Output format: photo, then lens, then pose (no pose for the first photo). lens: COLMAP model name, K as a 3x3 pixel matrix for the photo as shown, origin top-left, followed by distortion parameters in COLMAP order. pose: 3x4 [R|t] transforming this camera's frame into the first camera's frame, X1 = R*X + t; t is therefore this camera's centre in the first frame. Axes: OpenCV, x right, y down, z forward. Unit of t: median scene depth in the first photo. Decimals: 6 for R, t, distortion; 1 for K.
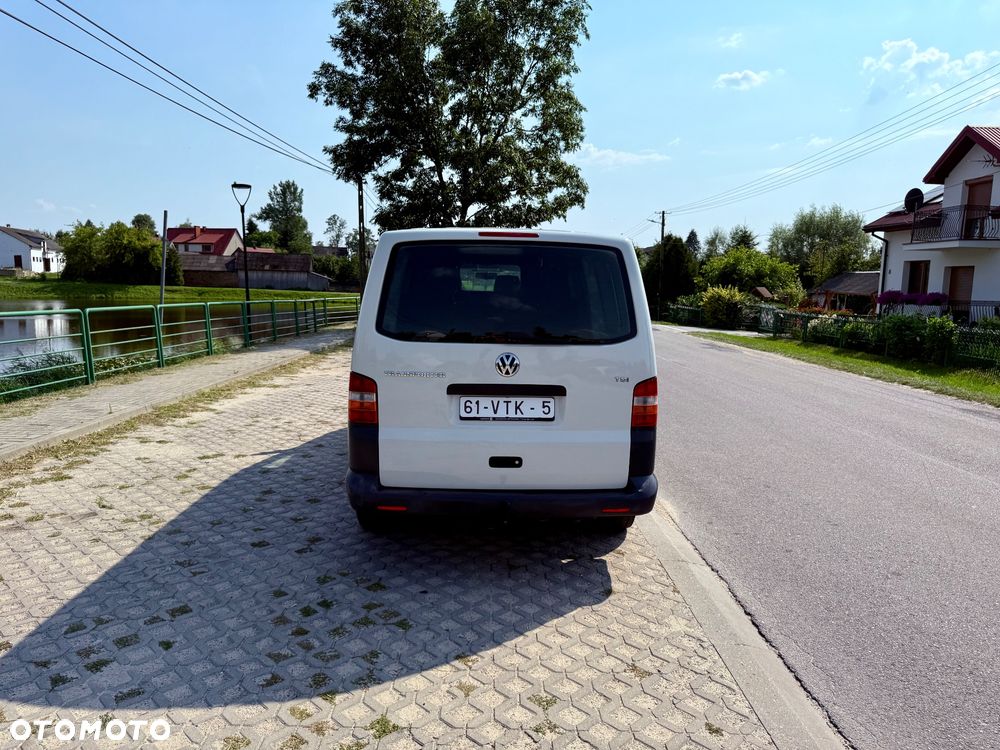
lens RADIAL K [[705.7, 0, 493.0], [0, 705.7, 376.6], [0, 0, 1]] dist [0.078705, -0.119133]
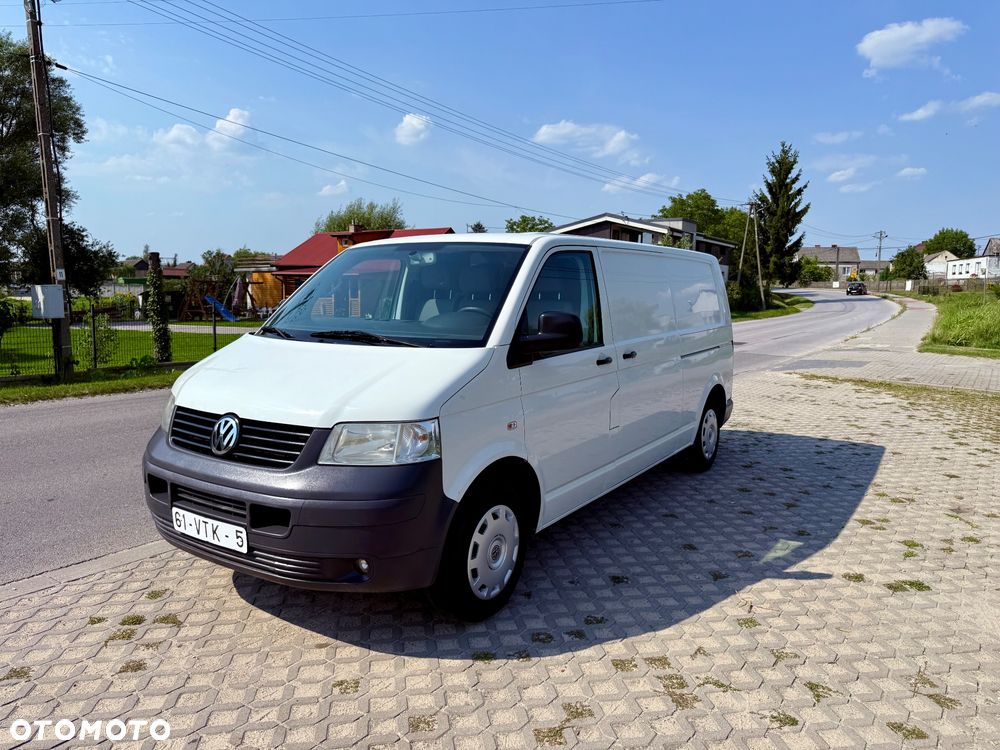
lens RADIAL K [[707.4, 0, 502.5], [0, 707.4, 370.5], [0, 0, 1]] dist [0.035197, -0.041753]
pose [[-0.814544, -0.097684, 0.571818, -0.527385], [0.039766, 0.973999, 0.223036, -0.243642], [-0.578737, 0.204412, -0.789481, 1.931755]]
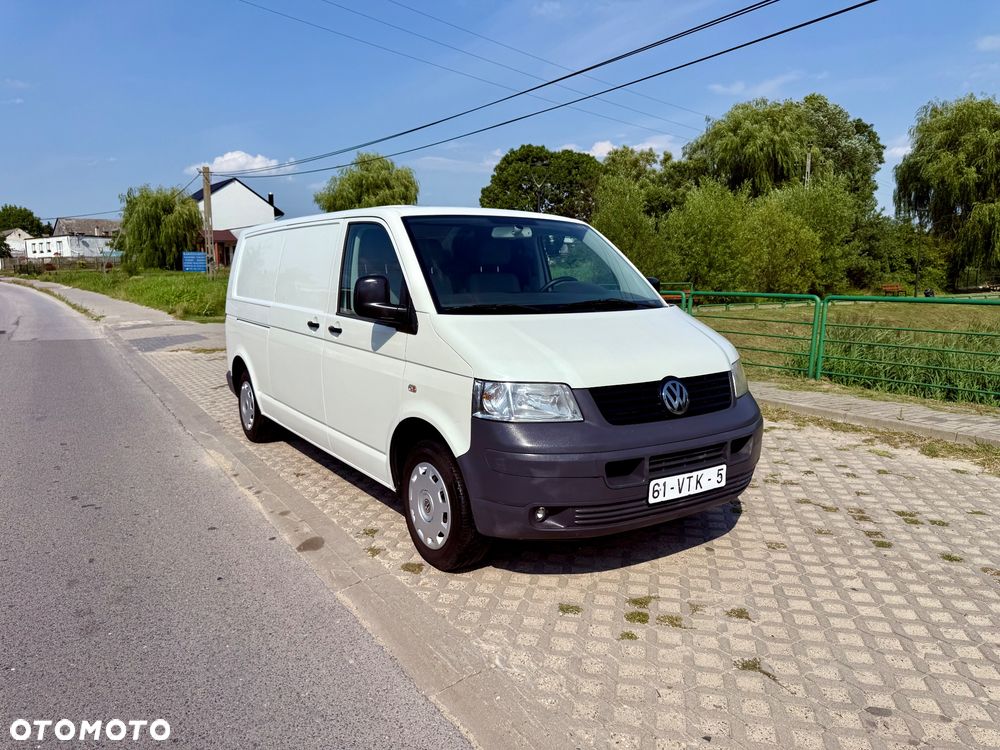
lens RADIAL K [[705.9, 0, 500.0], [0, 705.9, 375.0], [0, 0, 1]] dist [0.058734, -0.080968]
pose [[-0.849528, 0.056429, -0.524518, 0.423168], [-0.078540, 0.969654, 0.231524, -0.222174], [0.521665, 0.237882, -0.819315, 2.037219]]
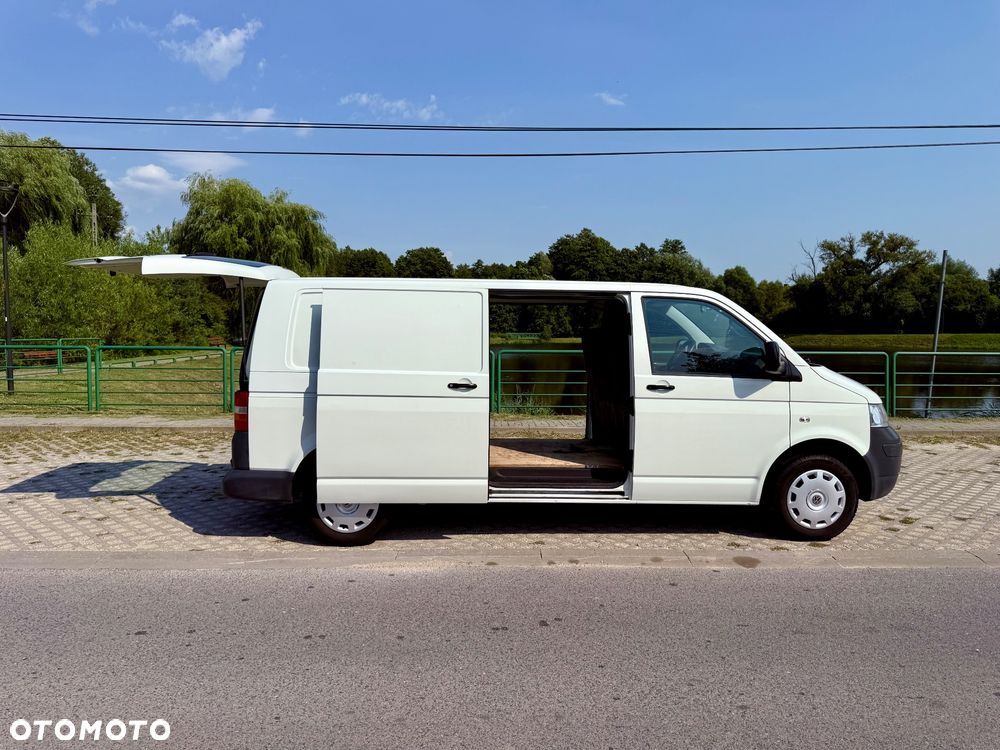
lens RADIAL K [[700.3, 0, 498.4], [0, 700.3, 379.7], [0, 0, 1]] dist [0.081208, -0.111879]
pose [[0.007059, 0.052884, -0.998576, 1.074991], [-0.127126, 0.990546, 0.051560, -0.102040], [0.991861, 0.126581, 0.013715, 1.044407]]
